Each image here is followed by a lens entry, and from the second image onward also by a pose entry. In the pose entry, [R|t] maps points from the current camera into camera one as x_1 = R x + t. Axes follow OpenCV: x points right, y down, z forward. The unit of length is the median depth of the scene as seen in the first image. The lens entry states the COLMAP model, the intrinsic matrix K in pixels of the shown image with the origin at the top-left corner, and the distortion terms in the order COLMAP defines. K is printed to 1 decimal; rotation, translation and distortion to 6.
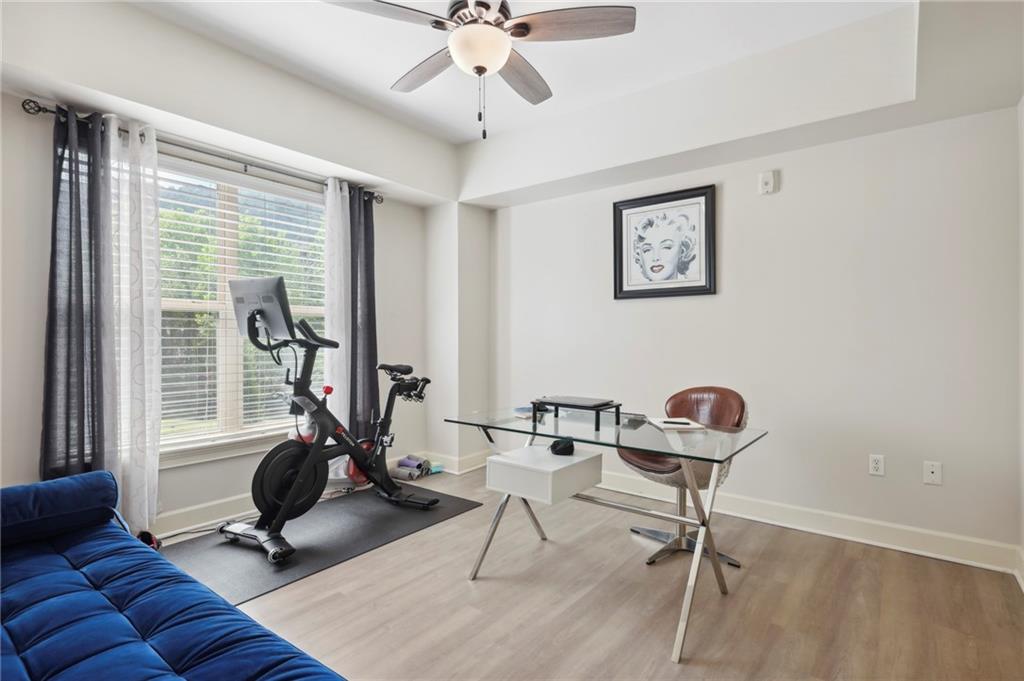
lens RADIAL K [[502.9, 0, 512.0], [0, 502.9, 340.5], [0, 0, 1]] dist [0.002205, 0.000108]
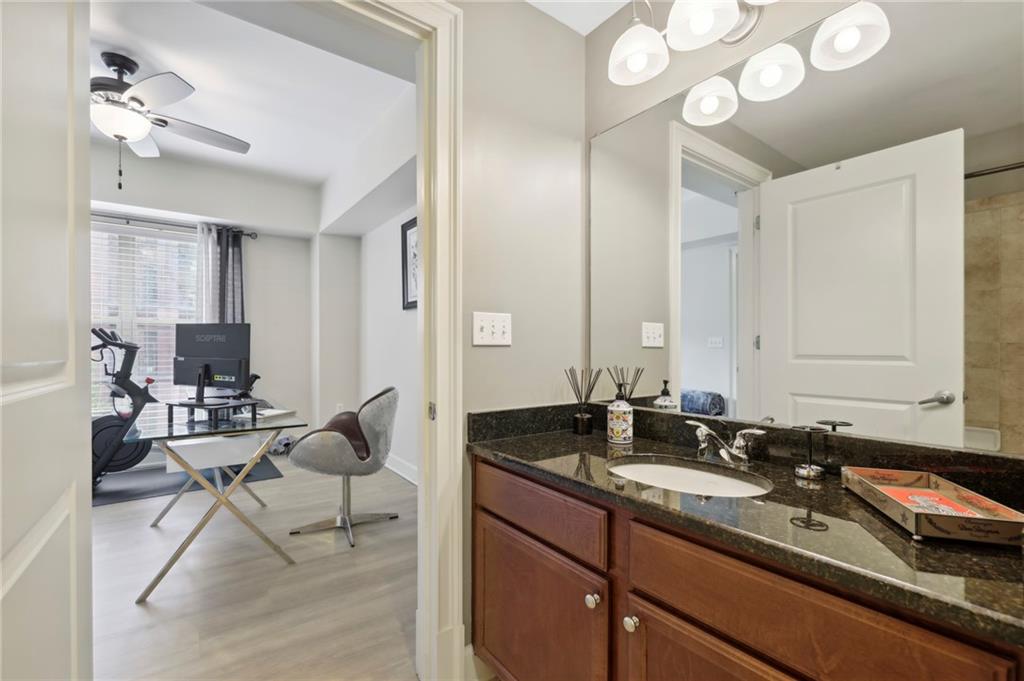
lens RADIAL K [[439.4, 0, 499.0], [0, 439.4, 352.5], [0, 0, 1]] dist [-0.000305, -0.000040]
pose [[0.959279, 0.009289, -0.282306, 0.750057], [-0.006454, 0.999919, 0.010971, 0.002886], [0.282385, -0.008702, 0.959262, 0.109521]]
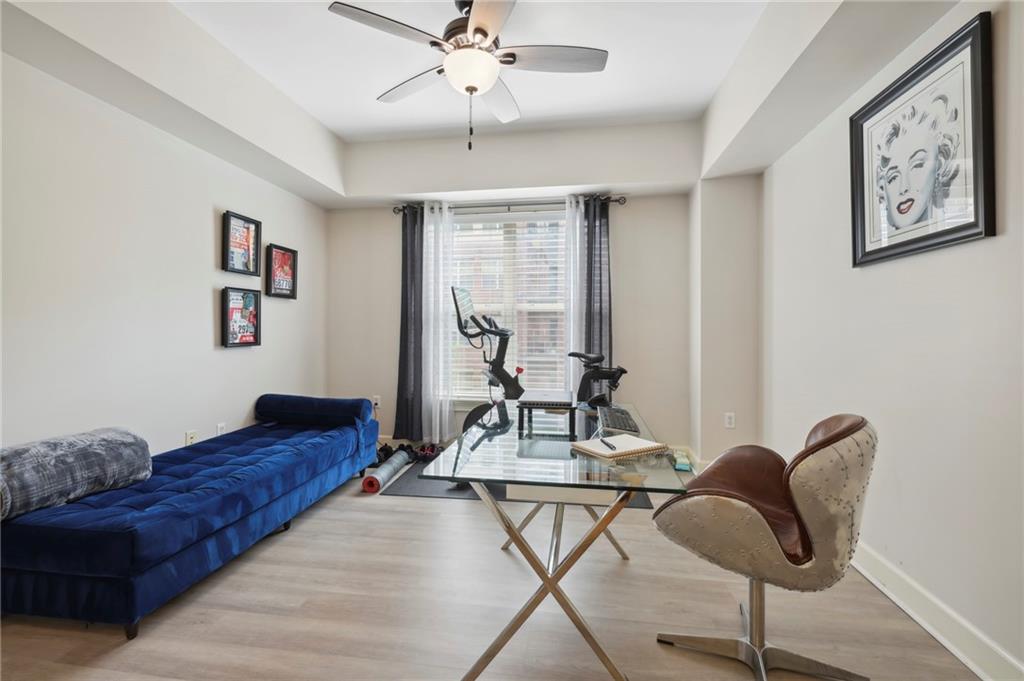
lens RADIAL K [[456.4, 0, 511.6], [0, 456.4, 332.4], [0, 0, 1]] dist [0.013103, -0.000237]
pose [[0.489411, 0.001744, -0.872052, 0.541116], [-0.002170, 0.999997, 0.000782, 0.001960], [0.872051, 0.001509, 0.489413, 0.357979]]
